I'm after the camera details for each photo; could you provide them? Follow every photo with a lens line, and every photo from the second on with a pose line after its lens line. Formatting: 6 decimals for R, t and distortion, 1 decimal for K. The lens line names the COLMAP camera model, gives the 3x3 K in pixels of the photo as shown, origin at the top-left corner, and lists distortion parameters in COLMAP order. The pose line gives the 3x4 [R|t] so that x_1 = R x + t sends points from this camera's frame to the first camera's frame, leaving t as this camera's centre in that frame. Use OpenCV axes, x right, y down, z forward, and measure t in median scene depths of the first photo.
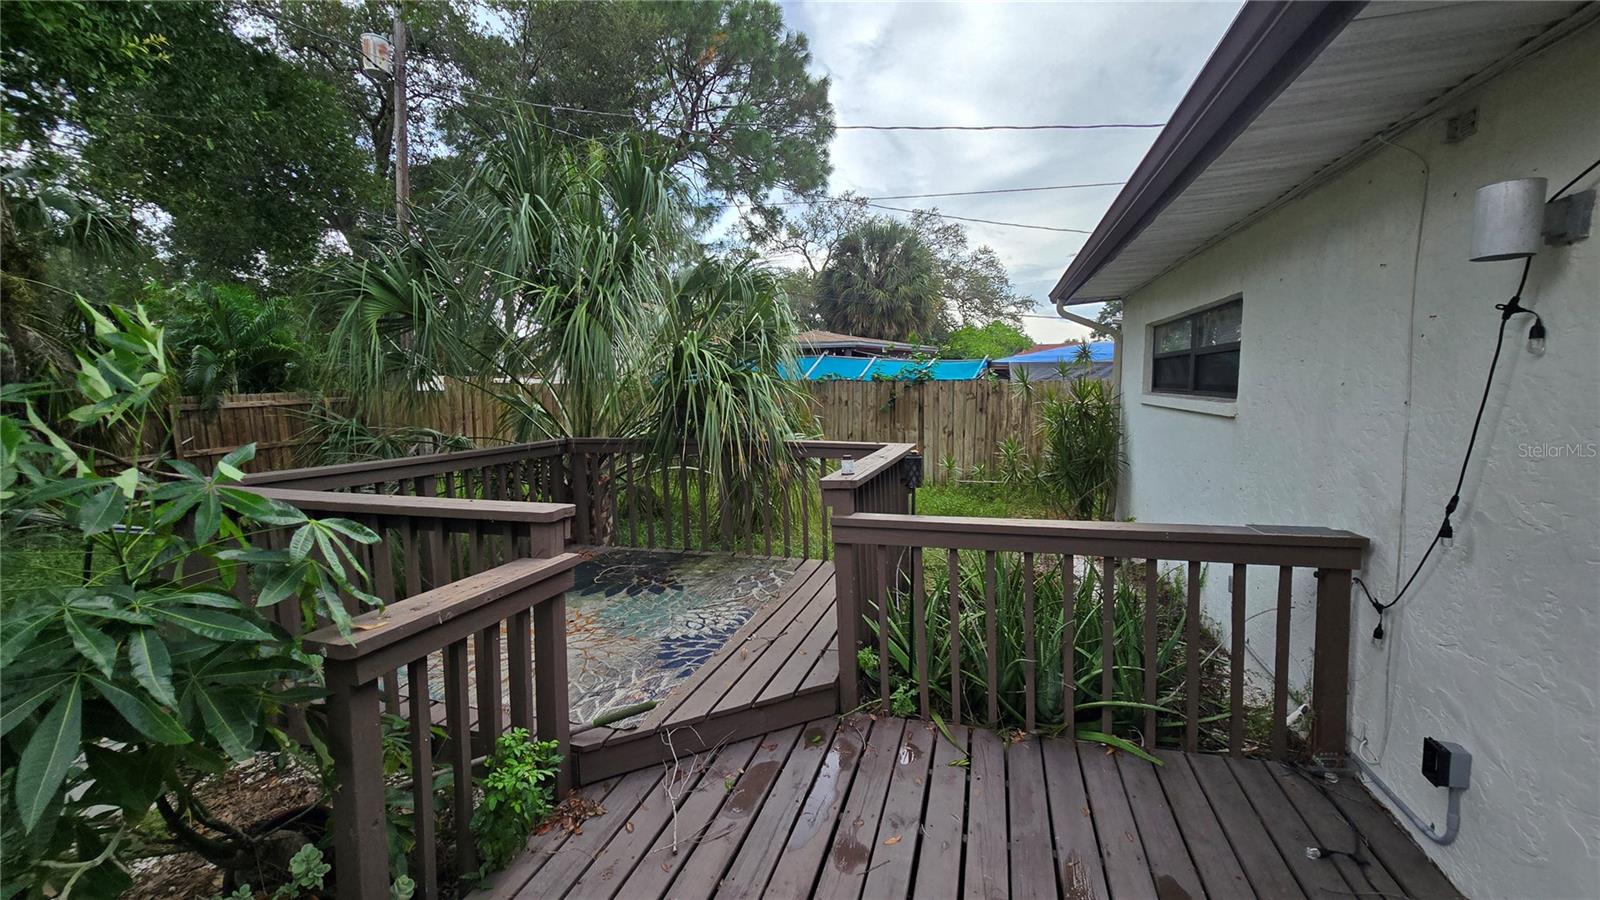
lens RADIAL K [[613.6, 0, 799.9], [0, 613.6, 439.9], [0, 0, 1]] dist [0.000047, -0.000085]
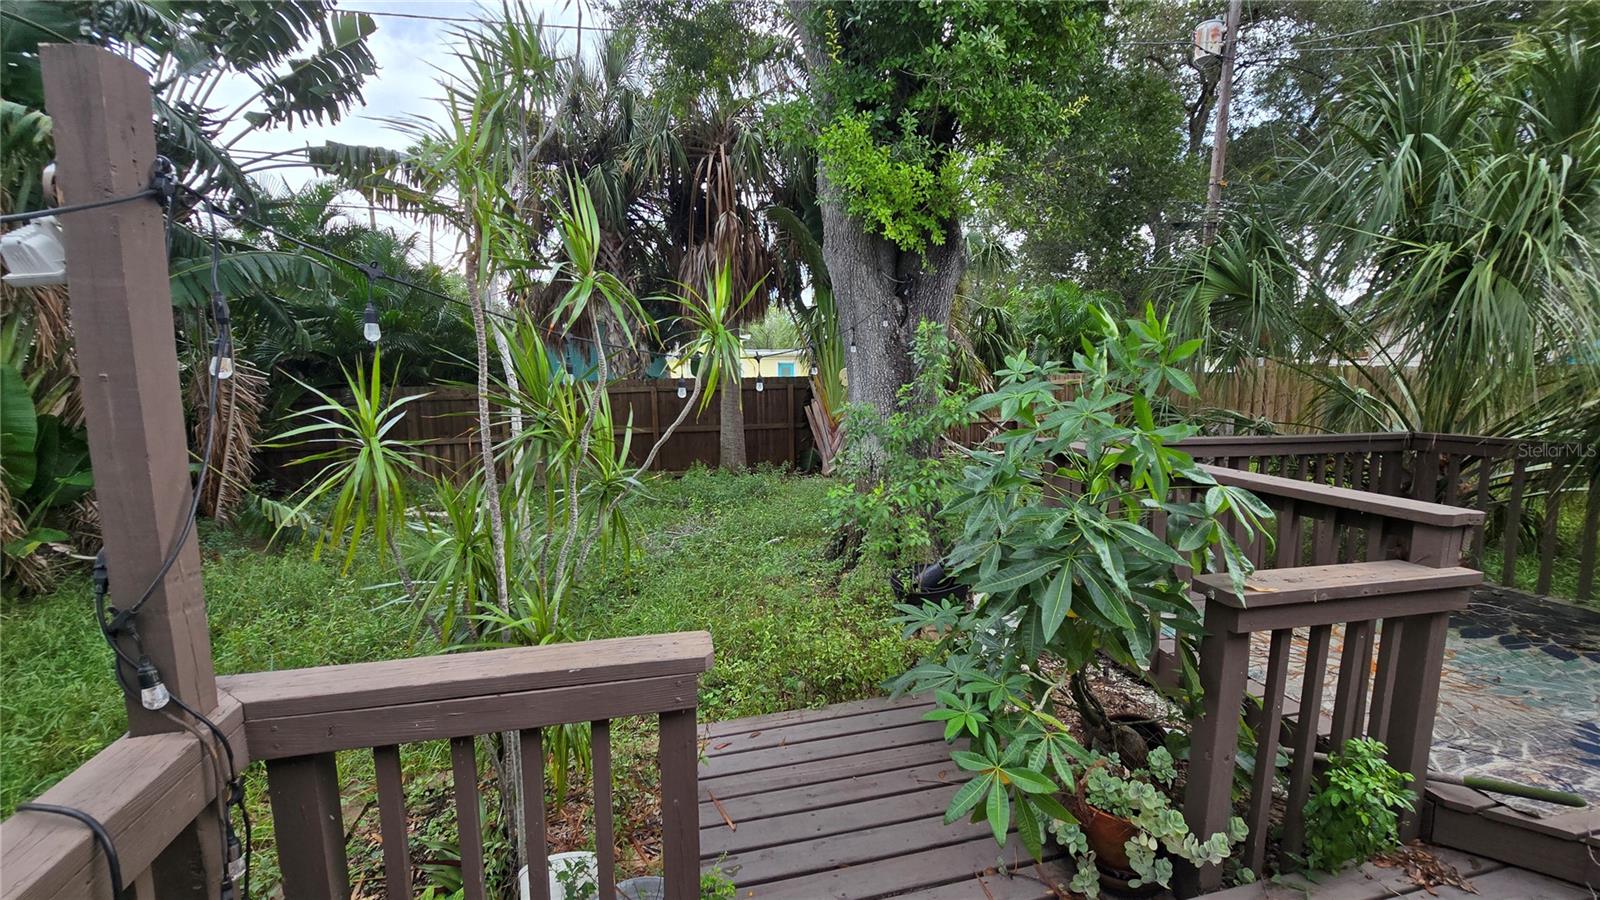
lens RADIAL K [[652.1, 0, 800.0], [0, 652.1, 450.0], [0, 0, 1]] dist [-0.030086, 0.011559]
pose [[0.520246, 0.109020, -0.847029, -0.095164], [-0.078899, 0.993712, 0.079439, 0.020986], [0.850364, 0.025502, 0.525577, -0.163540]]
